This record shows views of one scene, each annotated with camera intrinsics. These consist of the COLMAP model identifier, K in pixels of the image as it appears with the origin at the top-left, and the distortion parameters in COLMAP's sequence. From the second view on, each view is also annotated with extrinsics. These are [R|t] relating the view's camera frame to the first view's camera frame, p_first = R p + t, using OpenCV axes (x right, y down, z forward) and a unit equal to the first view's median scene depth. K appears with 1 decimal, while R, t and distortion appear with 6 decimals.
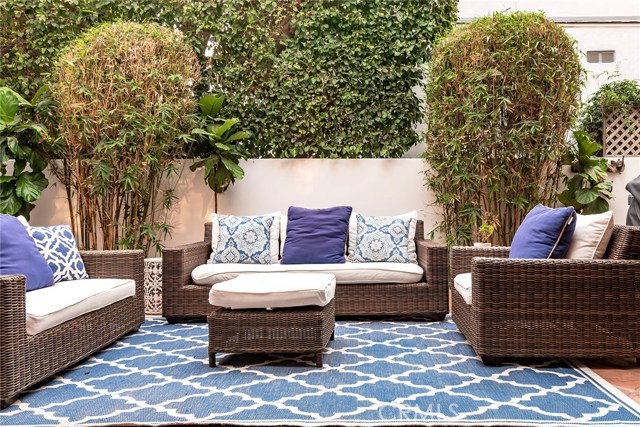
lens RADIAL K [[522.7, 0, 323.0], [0, 522.7, 211.5], [0, 0, 1]] dist [-0.012790, -0.001752]
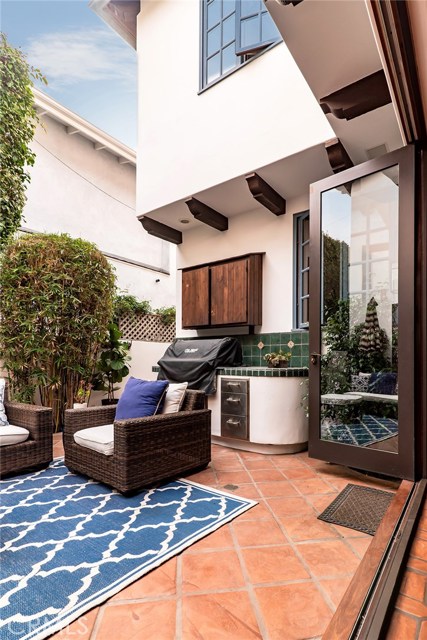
lens RADIAL K [[328.7, 0, 224.7], [0, 328.7, 353.2], [0, 0, 1]] dist [0.005420, 0.000657]
pose [[0.561139, 0.022430, 0.827417, -0.249145], [-0.000809, 0.999647, -0.026550, -0.061287], [-0.827721, 0.014228, 0.560960, 0.244452]]
